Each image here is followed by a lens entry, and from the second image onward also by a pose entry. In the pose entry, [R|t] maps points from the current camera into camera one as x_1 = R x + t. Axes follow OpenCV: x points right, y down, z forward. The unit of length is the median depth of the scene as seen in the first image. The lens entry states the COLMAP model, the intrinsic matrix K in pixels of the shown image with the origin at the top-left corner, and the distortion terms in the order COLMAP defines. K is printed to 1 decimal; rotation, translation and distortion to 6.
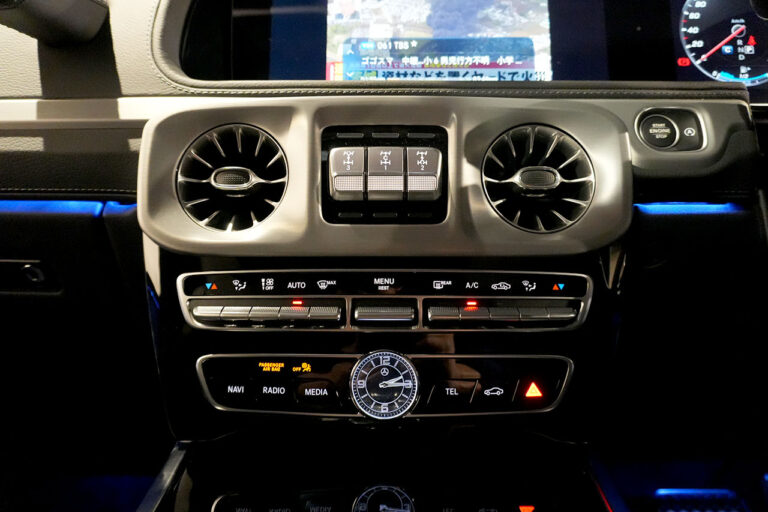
lens RADIAL K [[521.9, 0, 384.6], [0, 521.9, 252.3], [0, 0, 1]] dist [-0.033639, 0.019347]
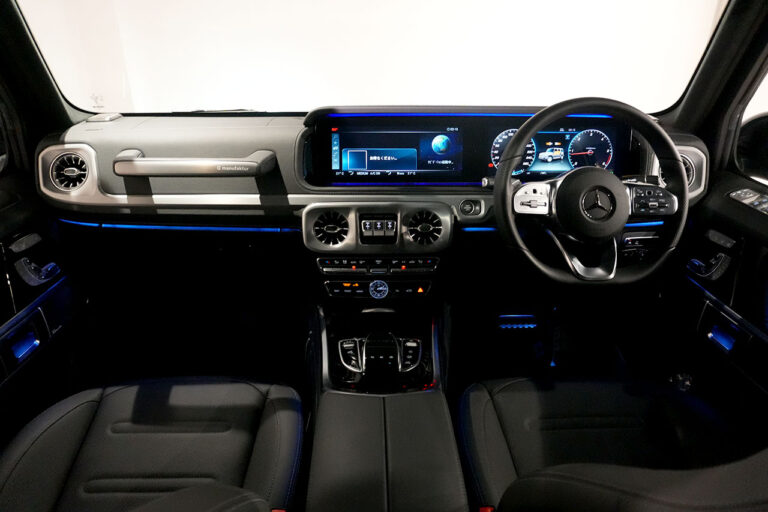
lens RADIAL K [[521.9, 0, 381.6], [0, 521.9, 257.9], [0, 0, 1]] dist [-0.033639, 0.019347]
pose [[0.999084, -0.010380, 0.041521, -0.119272], [-0.003029, 0.950562, 0.310520, -0.999520], [-0.042691, -0.310361, 0.949660, -2.200189]]
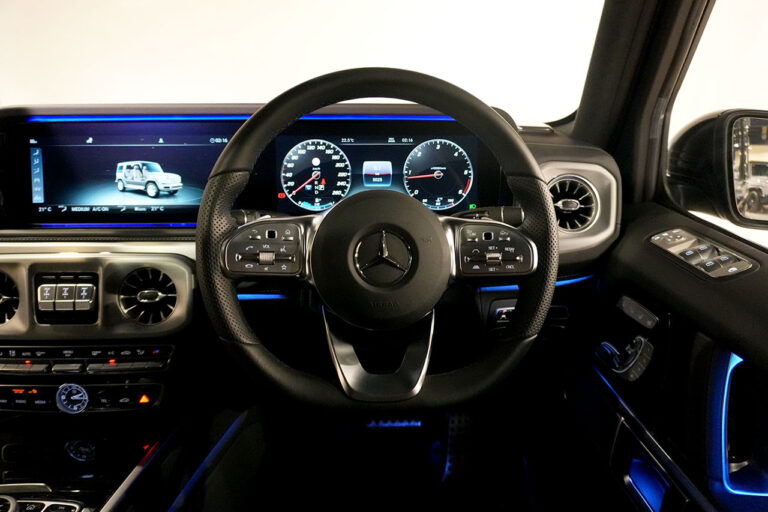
lens RADIAL K [[521.9, 0, 383.9], [0, 521.9, 255.6], [0, 0, 1]] dist [-0.033639, 0.019347]
pose [[0.998582, -0.010323, 0.052224, 1.107357], [-0.001394, 0.975611, 0.219504, -0.742566], [-0.053216, -0.219266, 0.974213, -0.955828]]
